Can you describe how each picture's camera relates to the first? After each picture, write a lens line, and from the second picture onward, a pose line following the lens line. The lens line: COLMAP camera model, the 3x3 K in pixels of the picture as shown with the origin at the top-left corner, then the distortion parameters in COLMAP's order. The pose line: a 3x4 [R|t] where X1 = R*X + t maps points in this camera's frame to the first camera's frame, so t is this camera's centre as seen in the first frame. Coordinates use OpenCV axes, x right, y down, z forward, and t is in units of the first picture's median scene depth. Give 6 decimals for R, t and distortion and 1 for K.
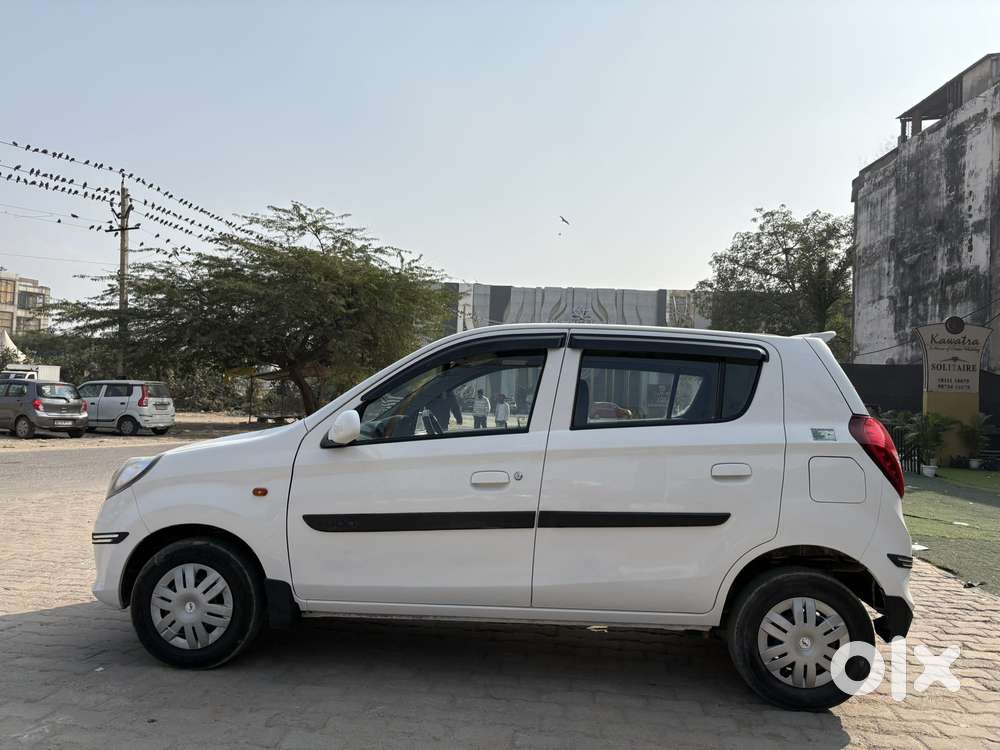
lens RADIAL K [[753.0, 0, 492.6], [0, 753.0, 374.2], [0, 0, 1]] dist [0.045006, -0.047706]
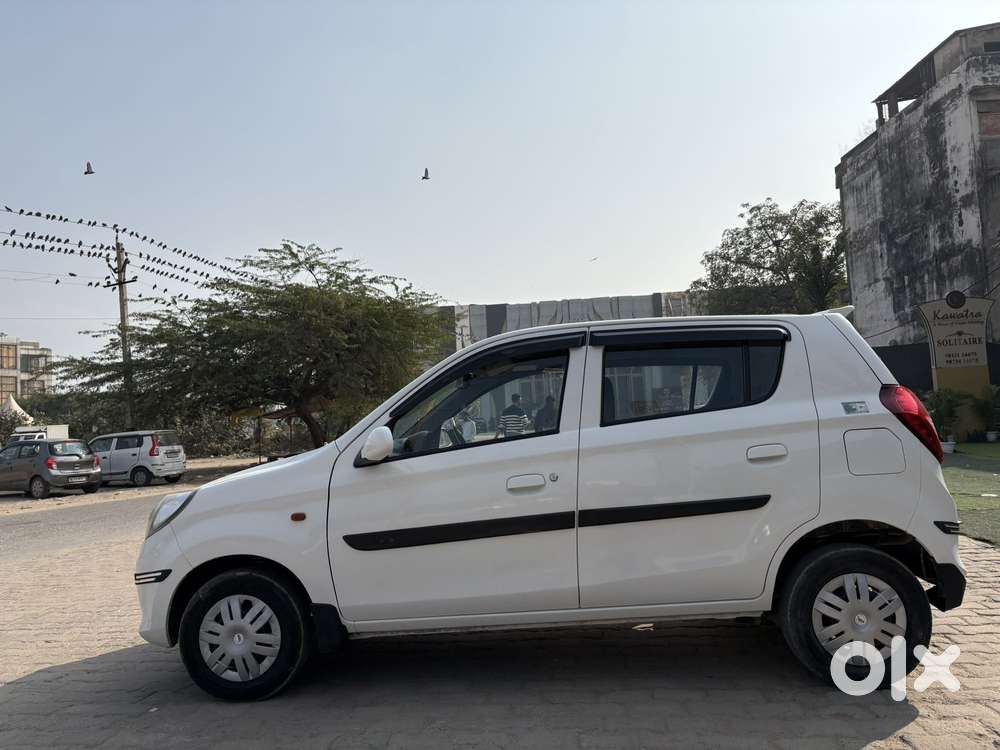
lens RADIAL K [[753.0, 0, 485.6], [0, 753.0, 367.8], [0, 0, 1]] dist [0.045006, -0.047706]
pose [[0.995604, -0.093225, -0.009028, -0.005107], [0.092853, 0.995054, -0.035293, 0.002754], [0.012273, 0.034299, 0.999336, -0.000588]]
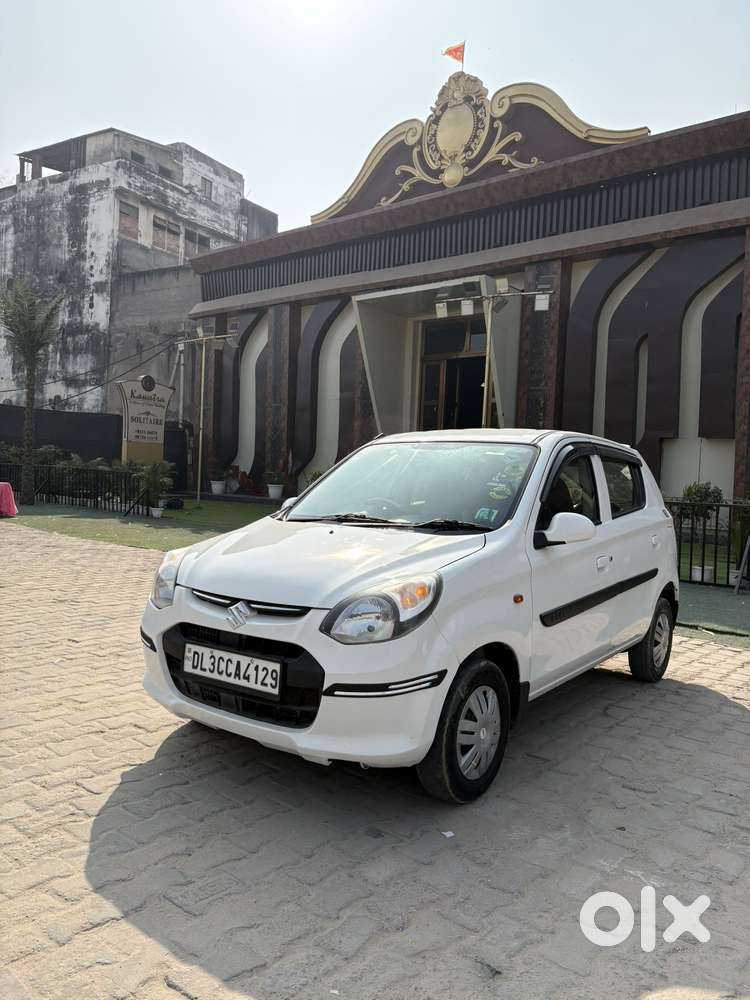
lens RADIAL K [[753.0, 0, 377.4], [0, 753.0, 504.5], [0, 0, 1]] dist [0.045006, -0.047706]
pose [[0.525863, -0.039593, 0.849647, -0.188429], [-0.066336, 0.993964, 0.087375, -0.005968], [-0.847979, -0.102309, 0.520062, 0.101147]]
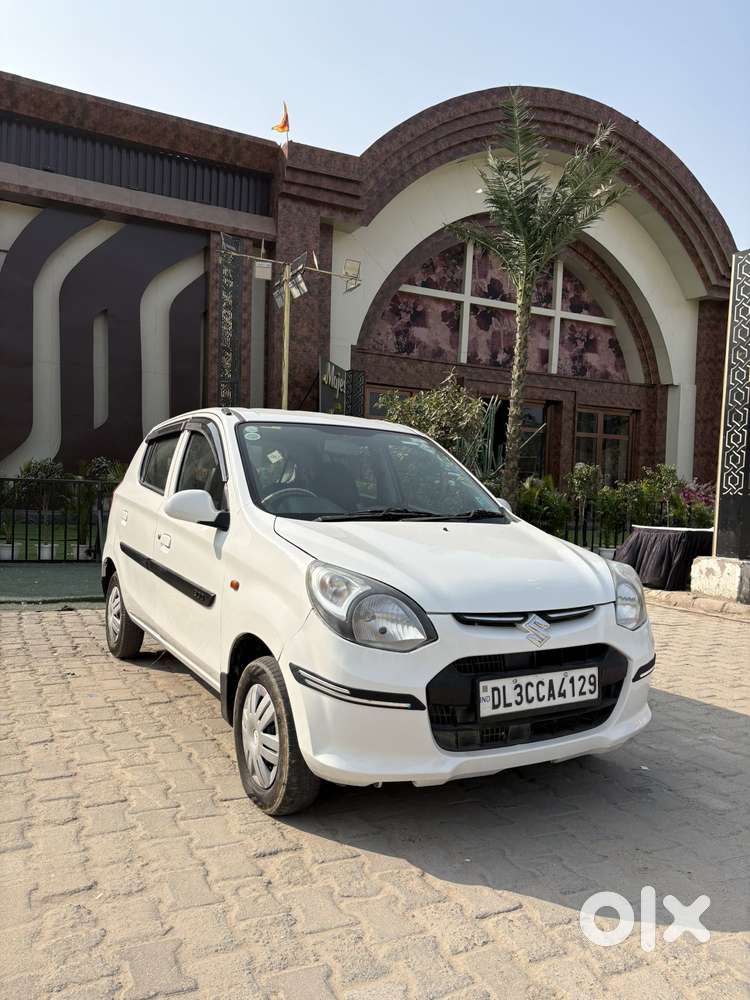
lens RADIAL K [[753.0, 0, 366.3], [0, 753.0, 504.4], [0, 0, 1]] dist [0.045006, -0.047706]
pose [[-0.553905, -0.073231, 0.829353, -0.173872], [-0.097668, 0.994962, 0.022624, 0.004478], [-0.826831, -0.068469, -0.558267, 0.240343]]
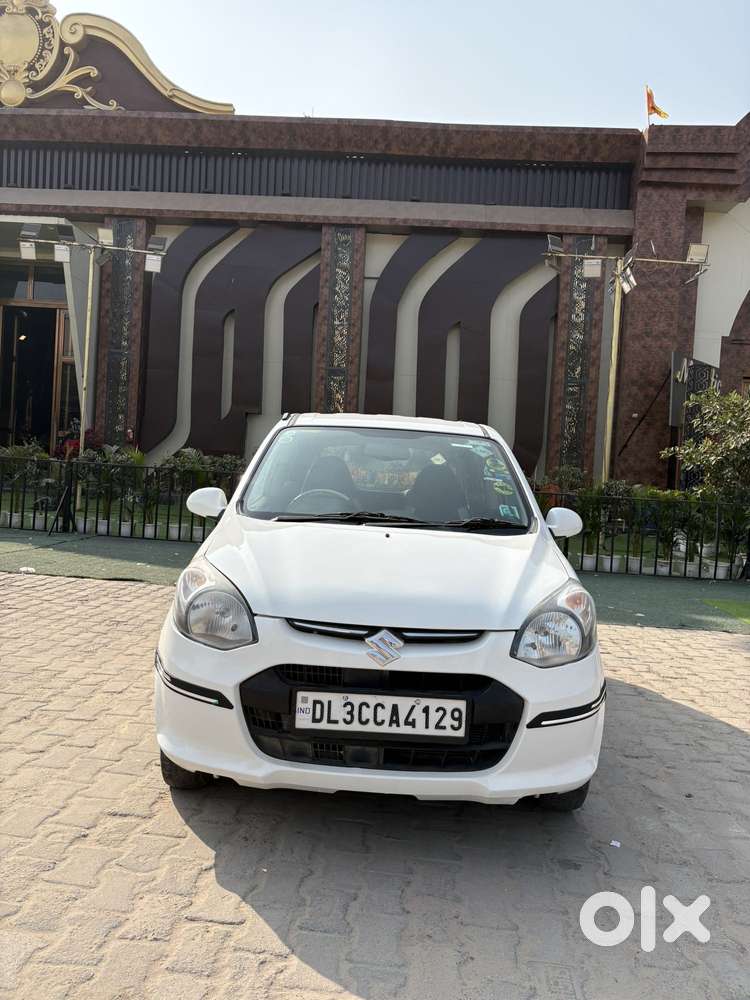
lens RADIAL K [[753.0, 0, 371.1], [0, 753.0, 497.1], [0, 0, 1]] dist [0.045006, -0.047706]
pose [[-0.064159, -0.071746, 0.995357, -0.193246], [-0.114399, 0.991366, 0.064084, -0.002312], [-0.991361, -0.109756, -0.071813, 0.180032]]
